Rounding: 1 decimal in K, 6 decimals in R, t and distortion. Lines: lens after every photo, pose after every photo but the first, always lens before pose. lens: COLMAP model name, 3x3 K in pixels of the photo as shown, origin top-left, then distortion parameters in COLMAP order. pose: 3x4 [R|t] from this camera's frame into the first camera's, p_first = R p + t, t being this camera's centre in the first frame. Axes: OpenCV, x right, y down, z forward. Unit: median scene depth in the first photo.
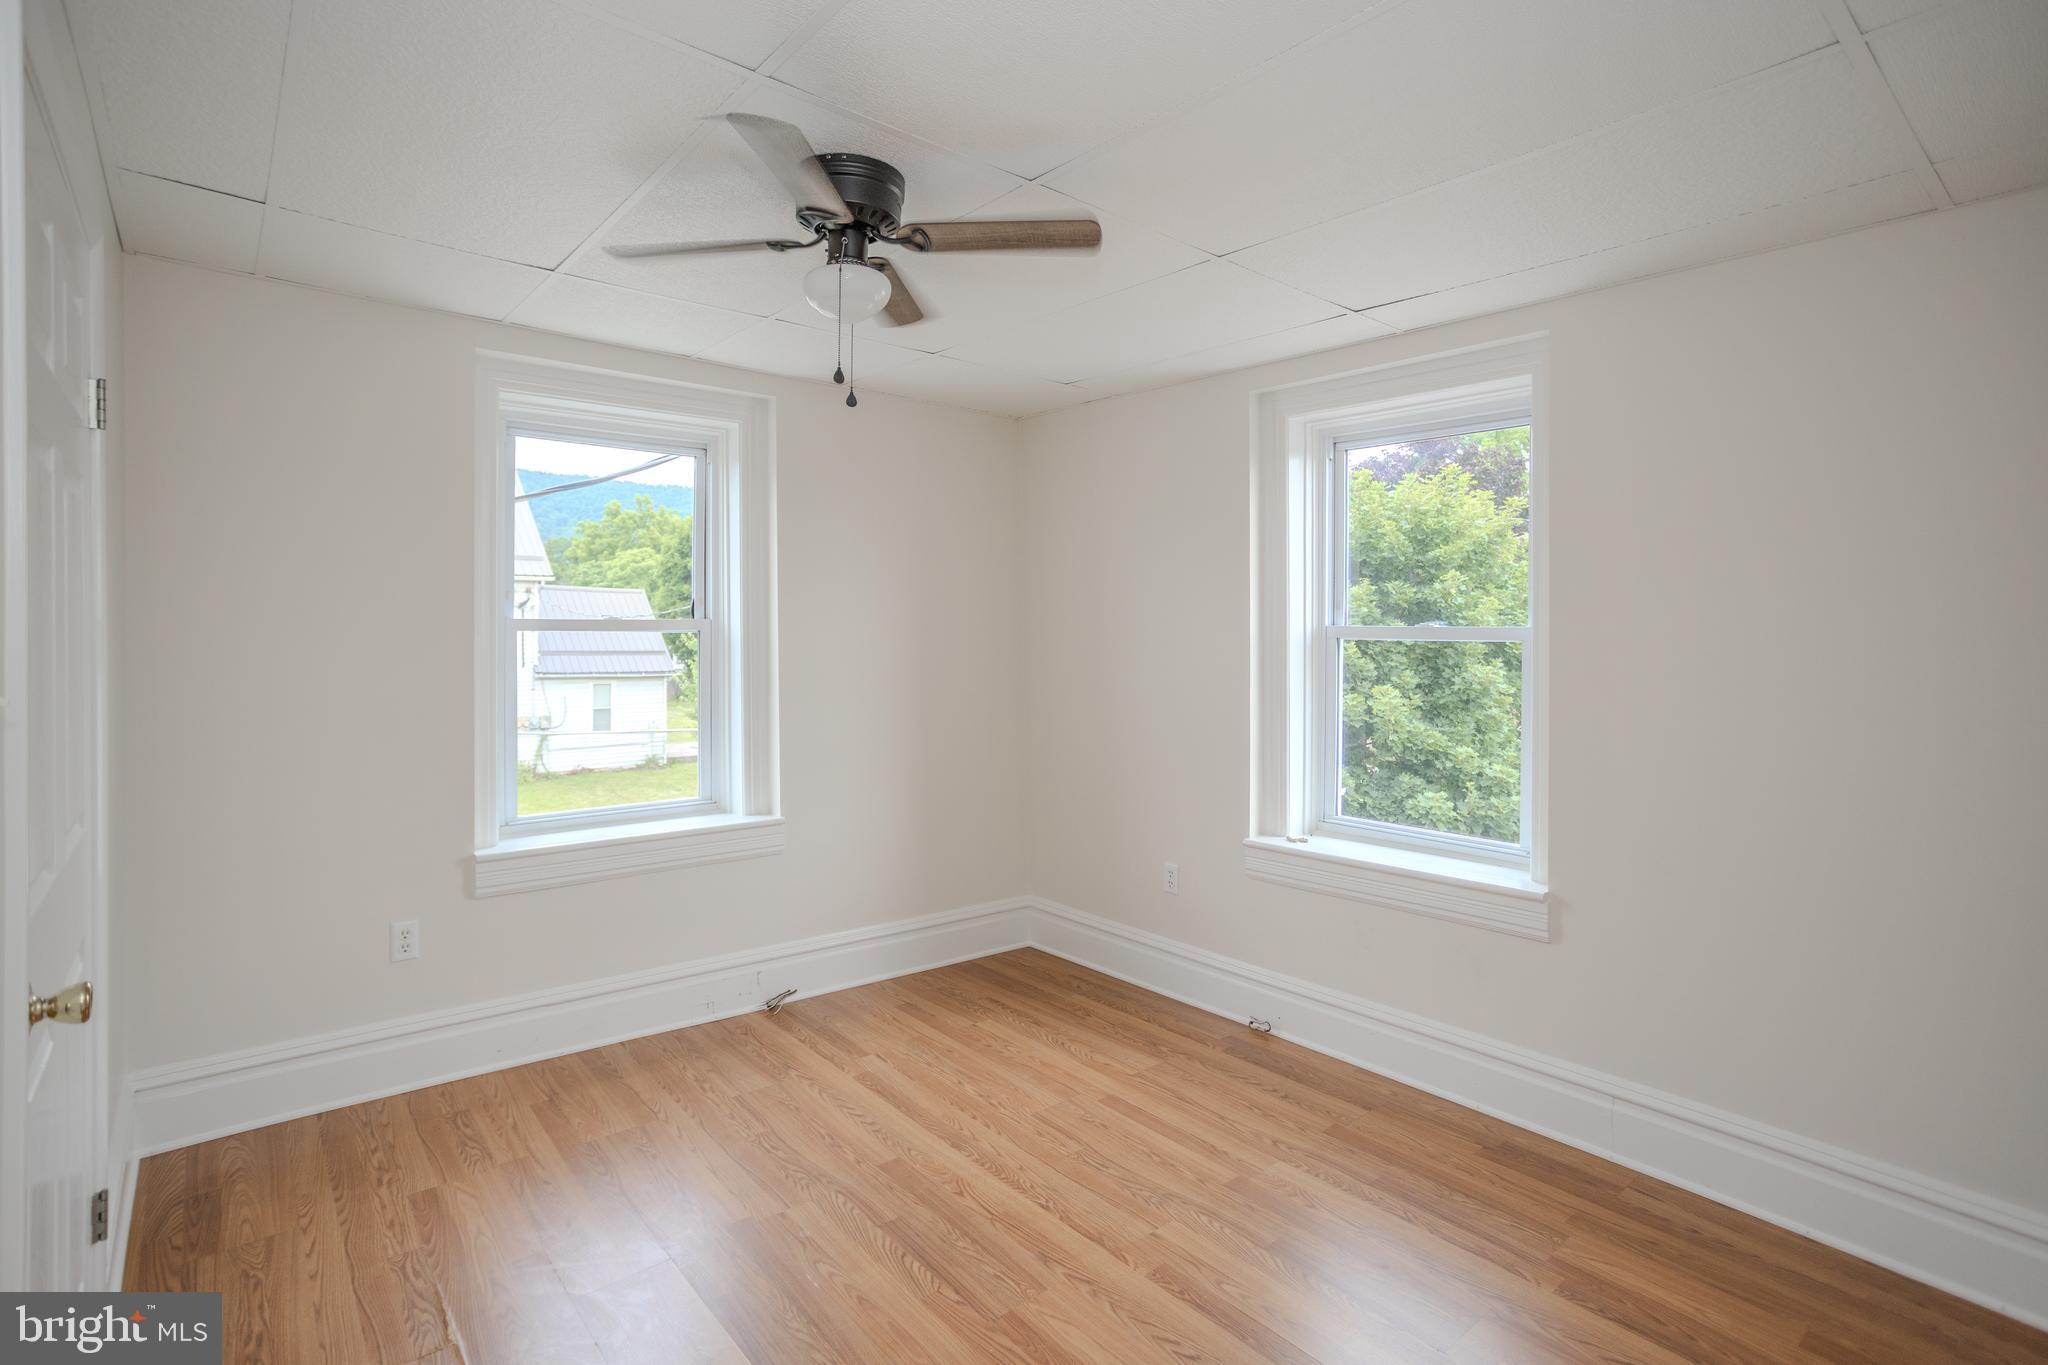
lens RADIAL K [[985.3, 0, 1019.9], [0, 985.3, 652.7], [0, 0, 1]] dist [0.000765, 0.000847]
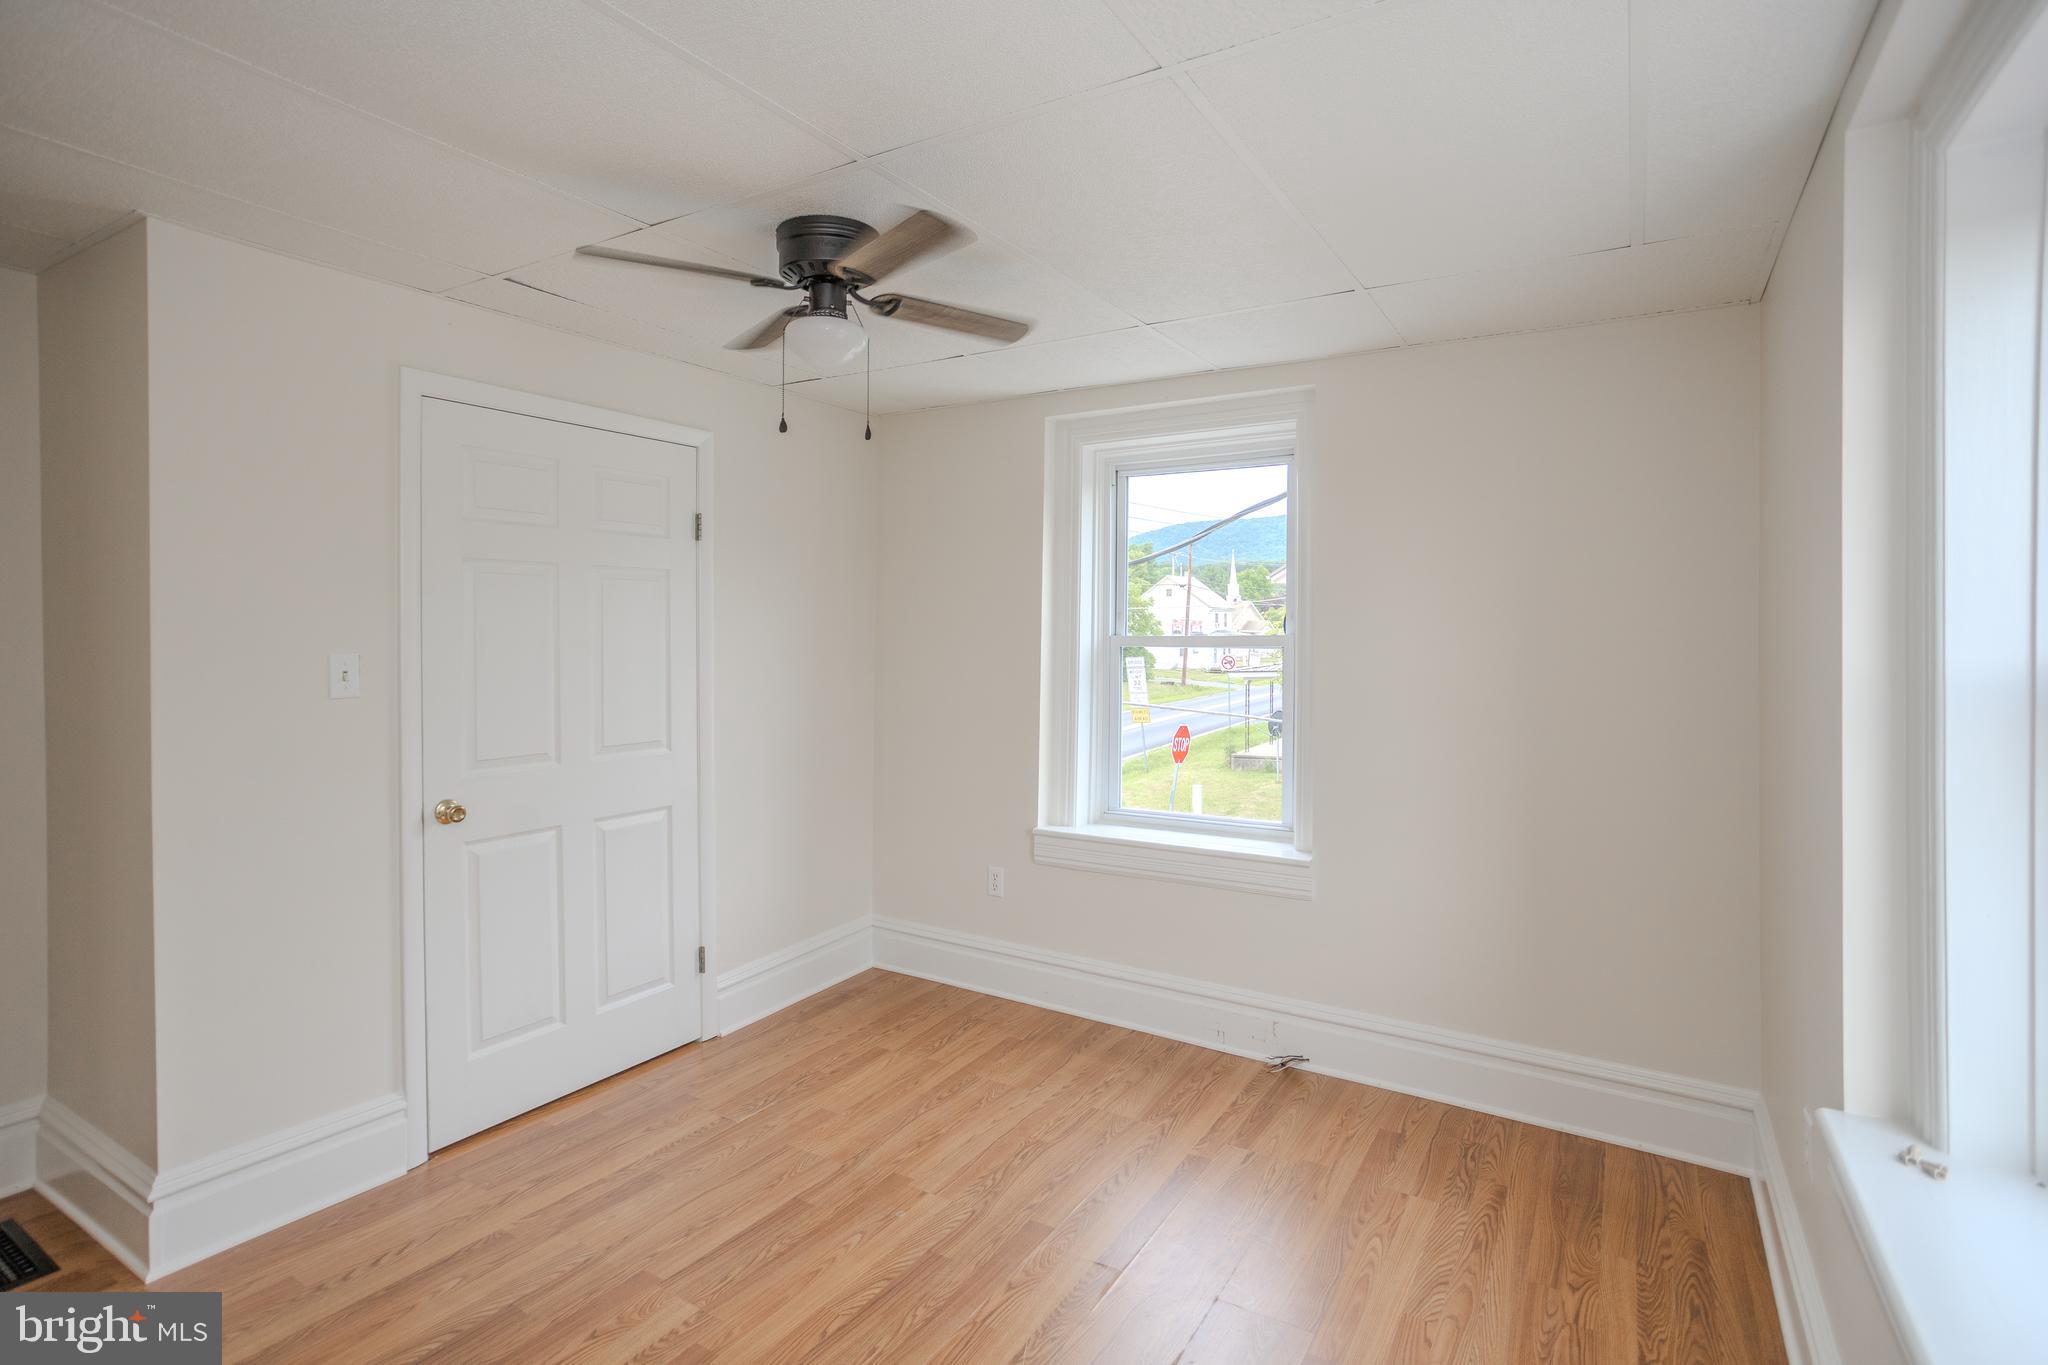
lens RADIAL K [[985.3, 0, 1019.9], [0, 985.3, 652.7], [0, 0, 1]] dist [0.000765, 0.000847]
pose [[0.320604, -0.000249, -0.947213, 0.570133], [-0.009849, 0.999945, -0.003597, -0.011256], [0.947162, 0.010482, 0.320584, 0.528733]]
